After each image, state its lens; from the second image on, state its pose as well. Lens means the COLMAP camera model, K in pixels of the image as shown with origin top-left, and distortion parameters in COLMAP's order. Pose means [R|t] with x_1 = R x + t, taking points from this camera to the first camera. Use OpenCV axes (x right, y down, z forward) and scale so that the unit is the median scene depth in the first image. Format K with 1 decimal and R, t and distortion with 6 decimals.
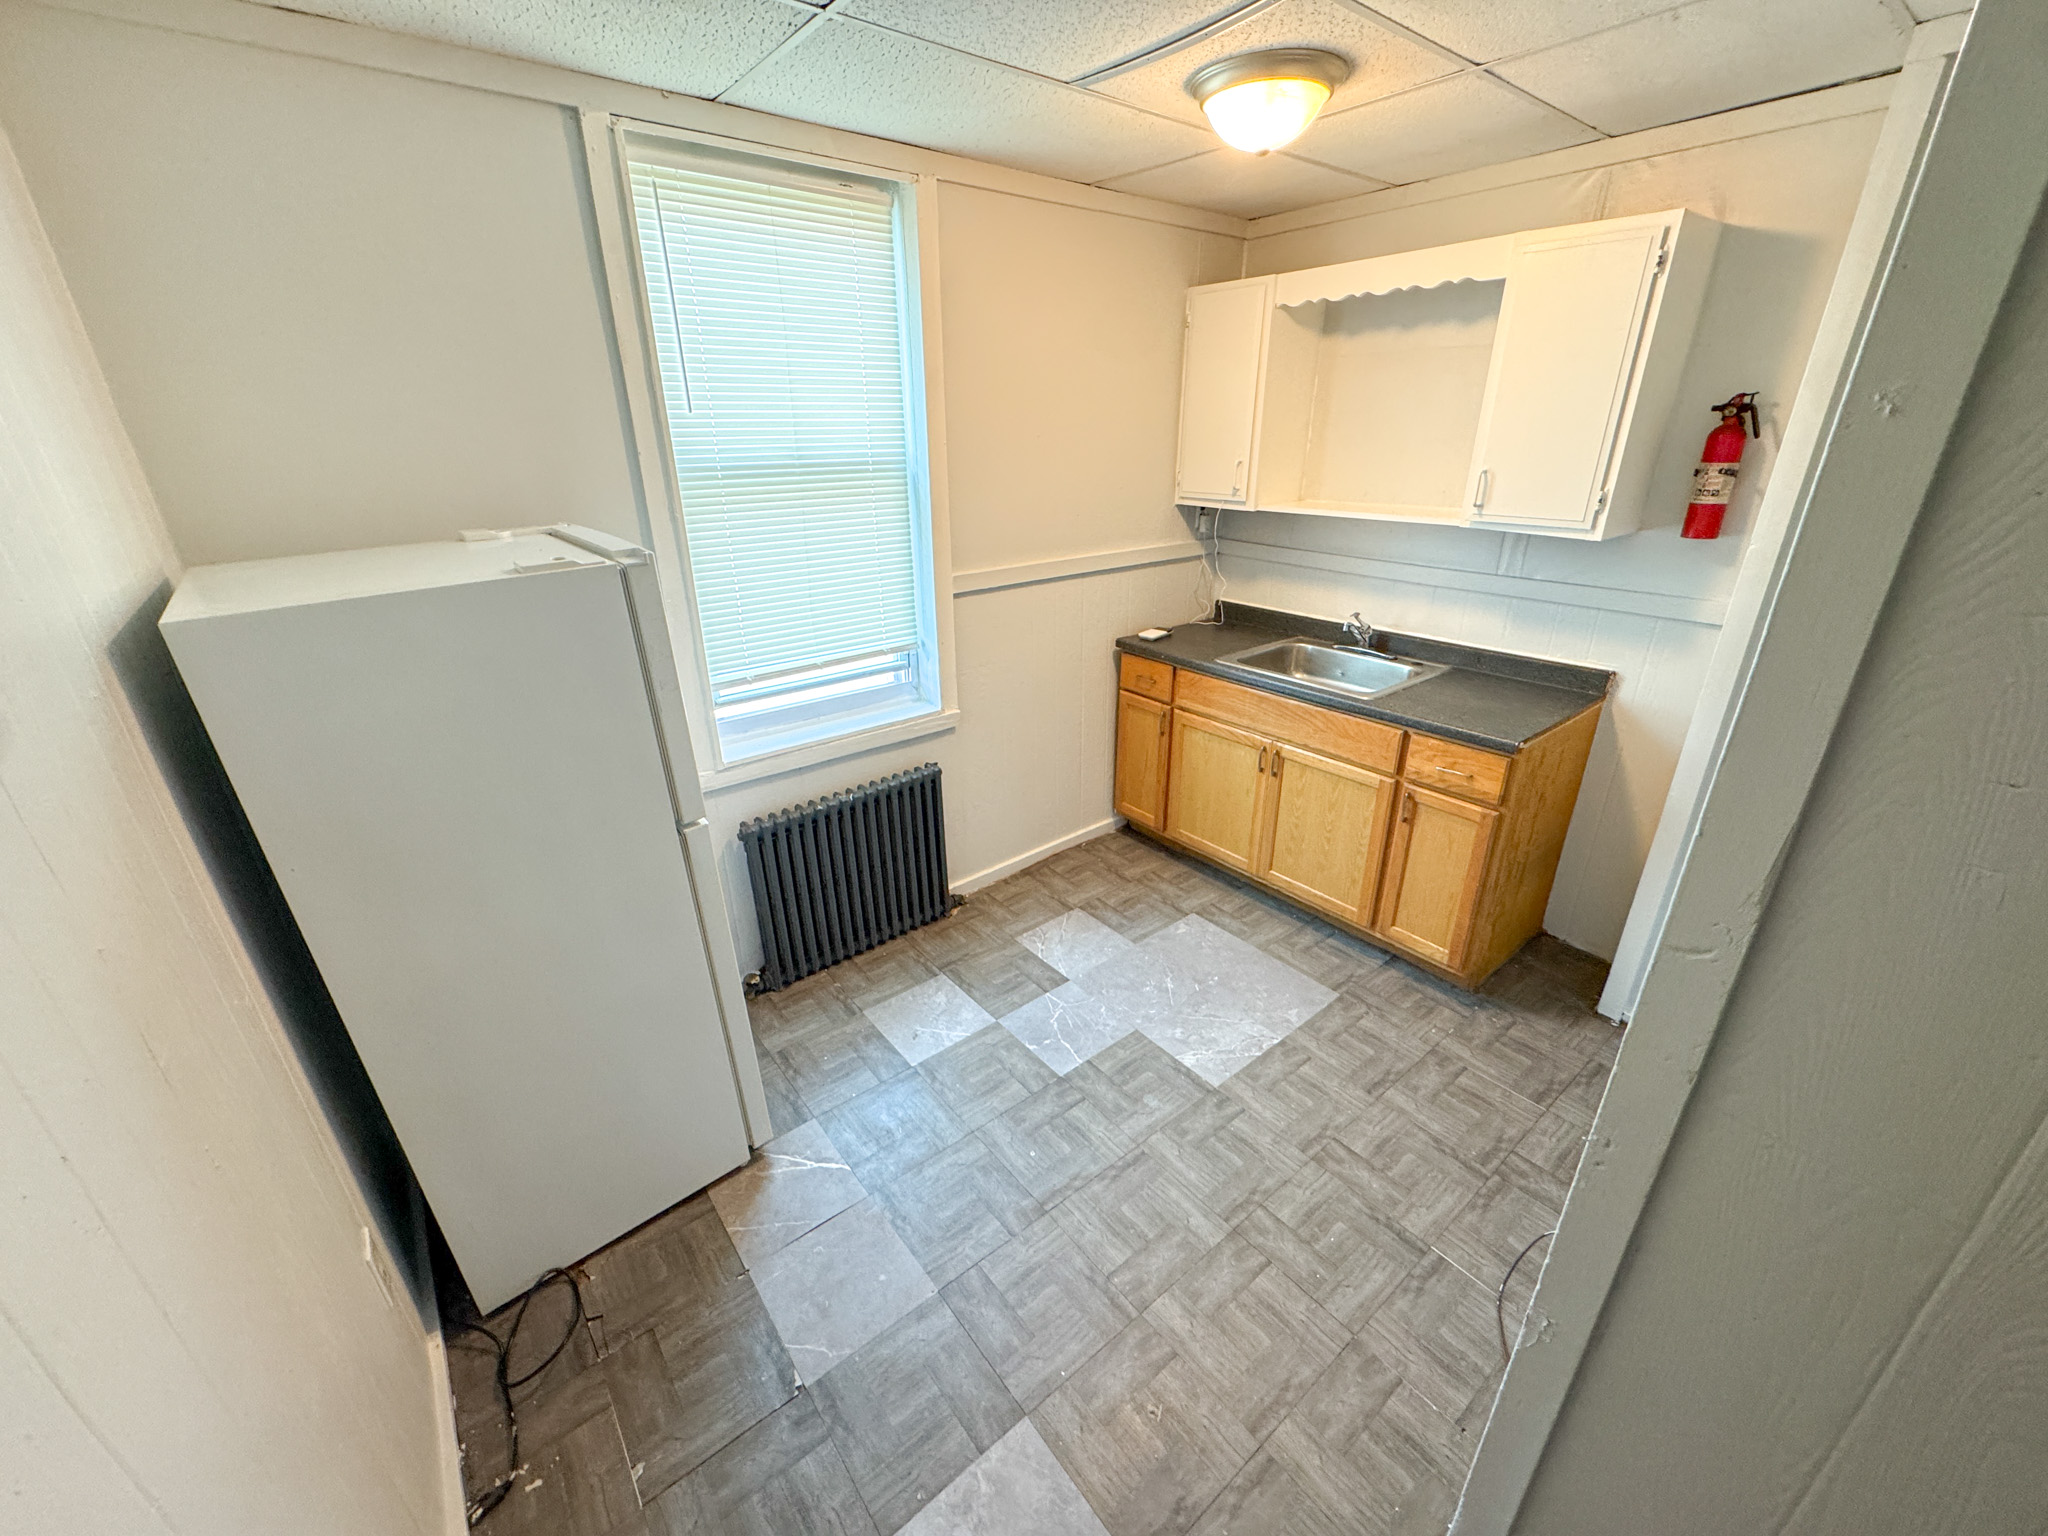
lens RADIAL K [[821.2, 0, 1024.0], [0, 821.2, 768.0], [0, 0, 1]] dist [-0.000118, -0.000062]
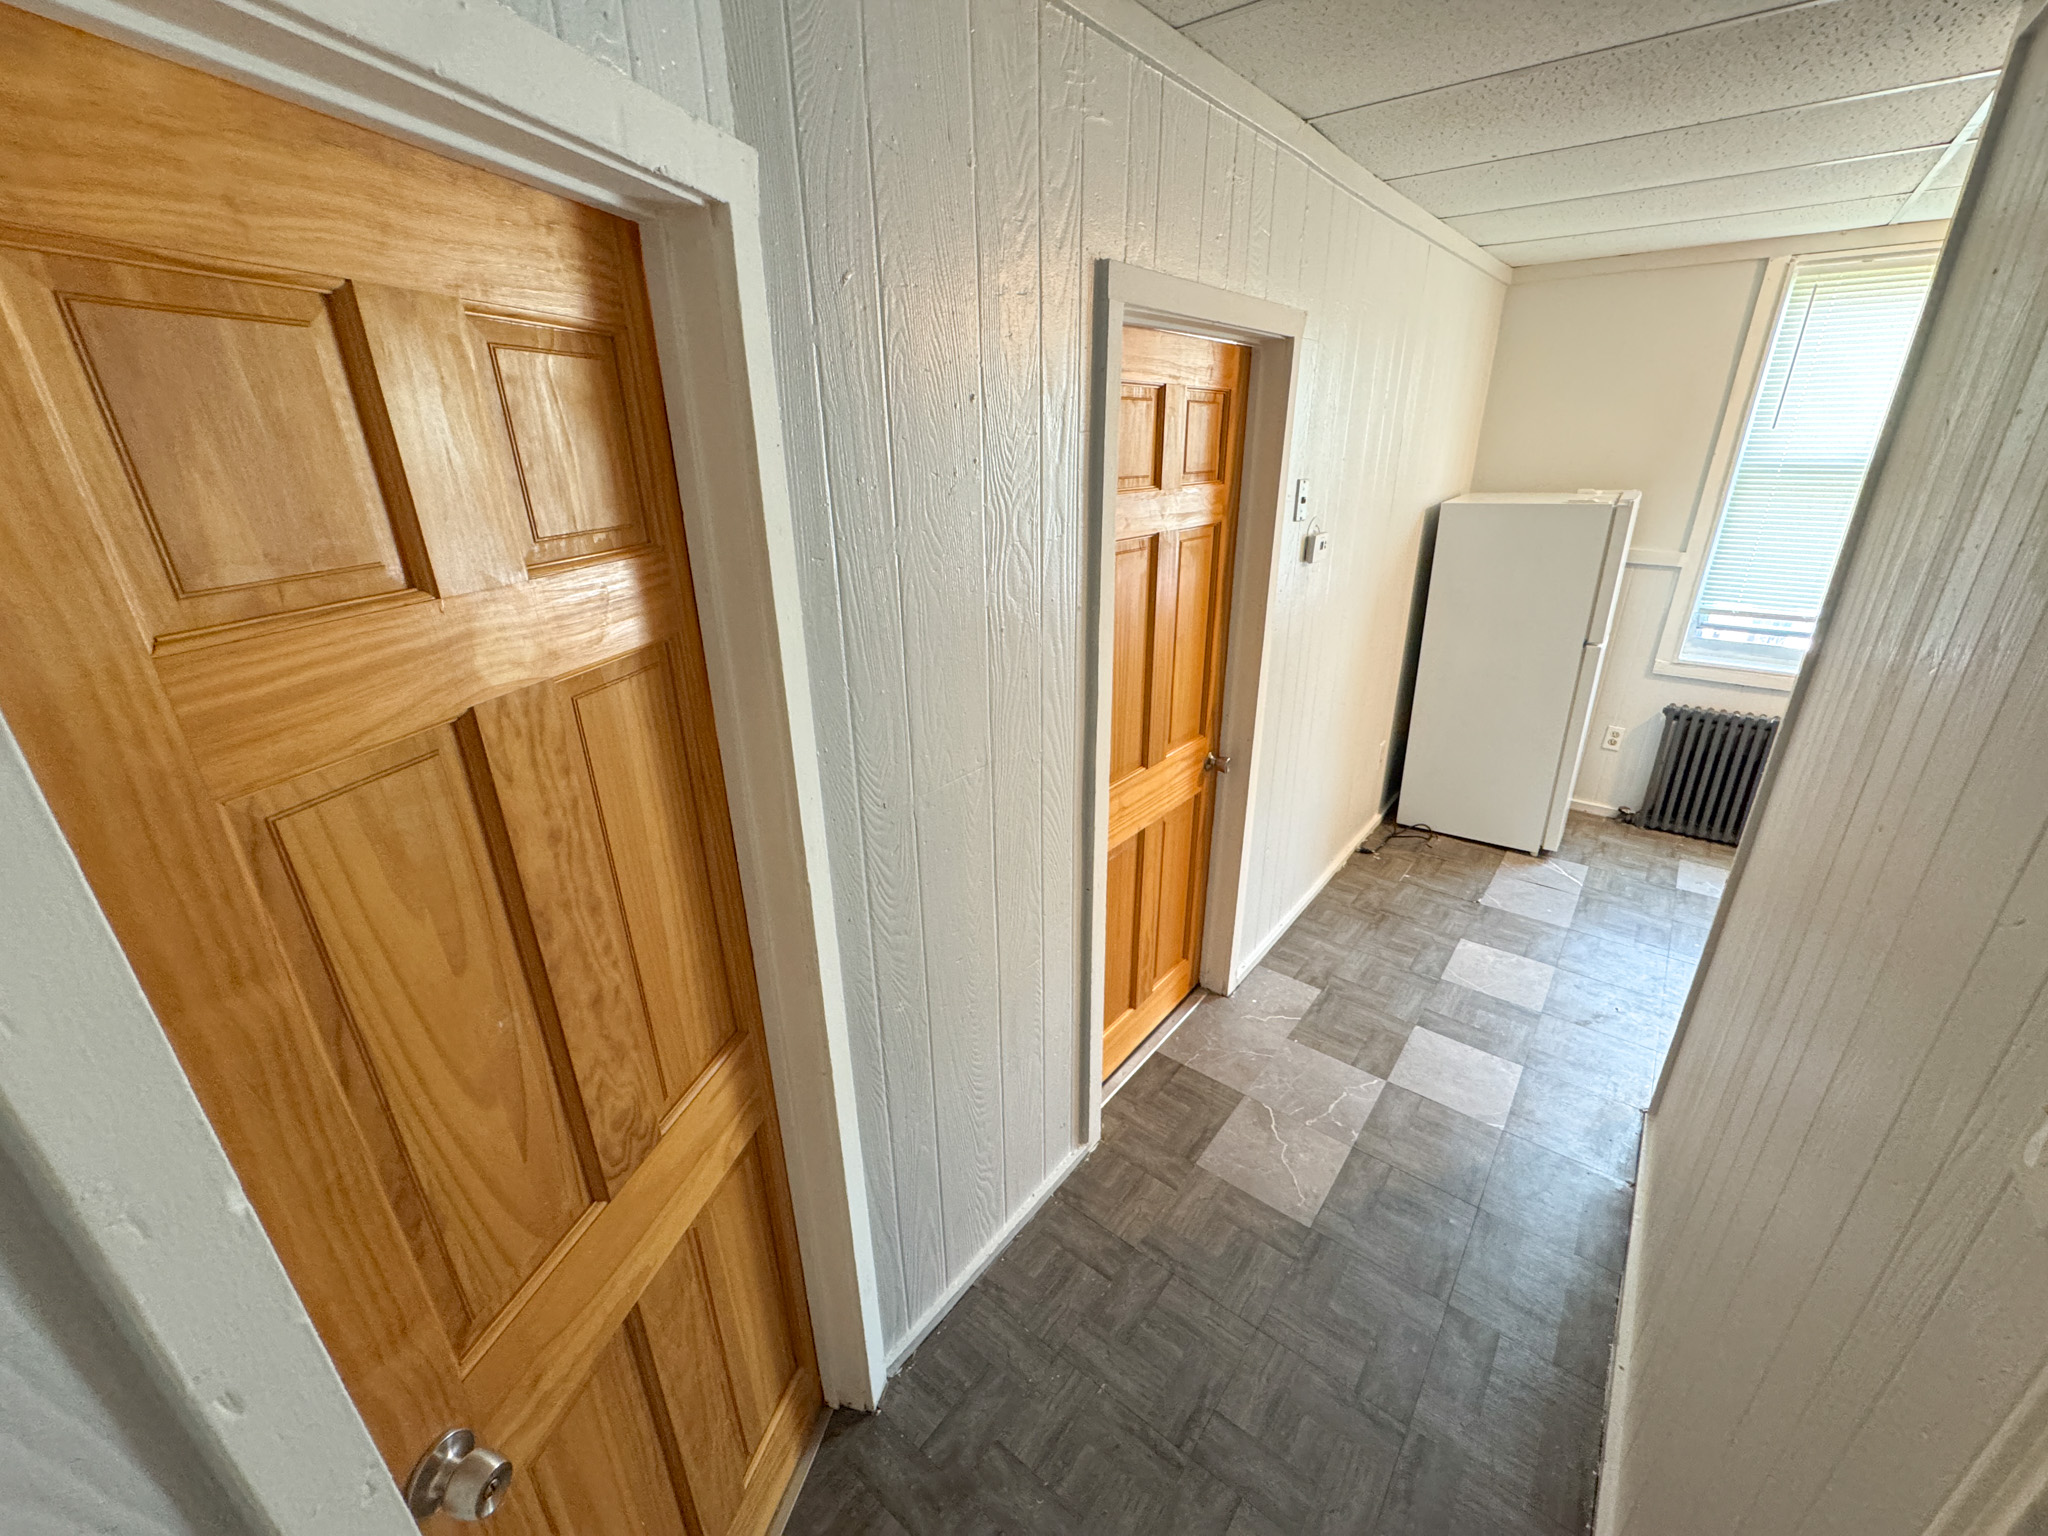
lens RADIAL K [[814.2, 0, 1017.4], [0, 814.2, 767.5], [0, 0, 1]] dist [0.000552, 0.000031]
pose [[0.222555, 0.367270, -0.903096, 0.718213], [-0.360969, 0.891536, 0.273613, 0.181580], [0.905633, 0.265096, 0.330989, -0.494876]]
